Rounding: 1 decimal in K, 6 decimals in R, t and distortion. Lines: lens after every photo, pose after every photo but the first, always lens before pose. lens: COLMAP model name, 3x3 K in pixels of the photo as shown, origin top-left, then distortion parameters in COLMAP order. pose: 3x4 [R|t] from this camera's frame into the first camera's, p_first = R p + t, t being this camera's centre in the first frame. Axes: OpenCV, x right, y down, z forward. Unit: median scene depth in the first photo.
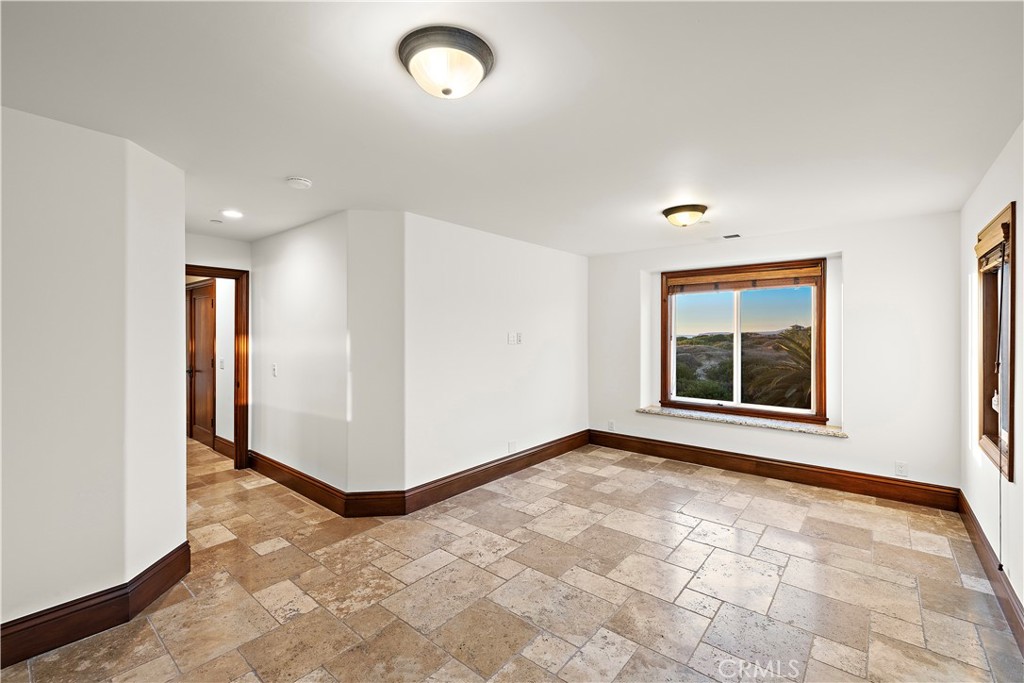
lens RADIAL K [[433.8, 0, 512.2], [0, 433.8, 336.6], [0, 0, 1]] dist [0.000938, 0.000308]
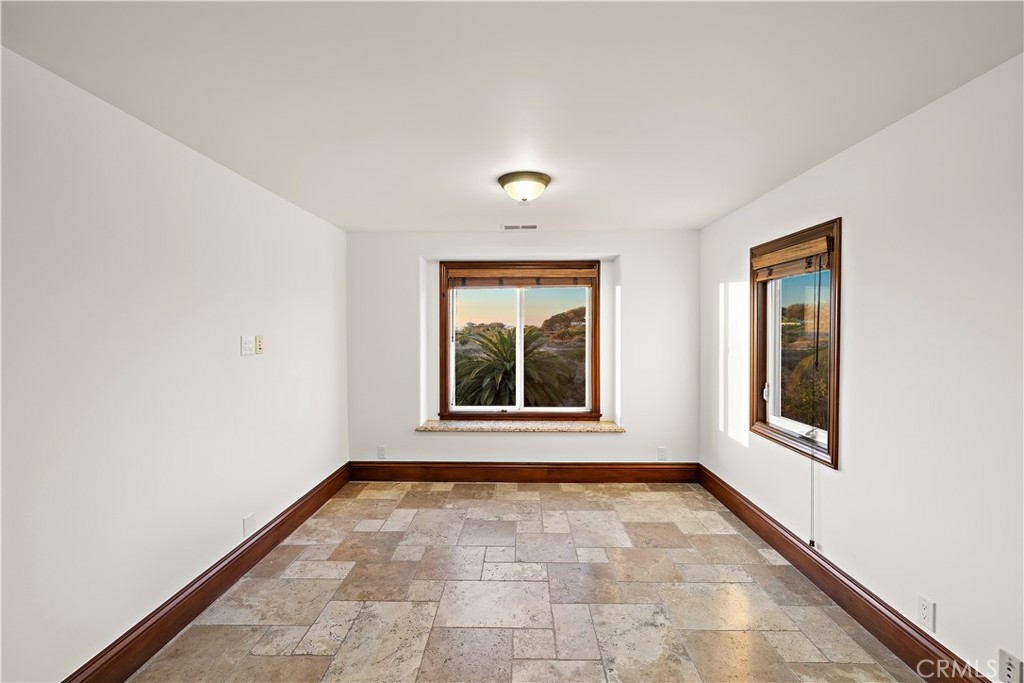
lens RADIAL K [[433.8, 0, 512.2], [0, 433.8, 336.6], [0, 0, 1]] dist [0.000938, 0.000308]
pose [[0.780904, -0.012535, 0.624526, -0.089335], [0.007556, 0.999915, 0.010622, -0.011486], [-0.624606, -0.003576, 0.780932, 0.304959]]
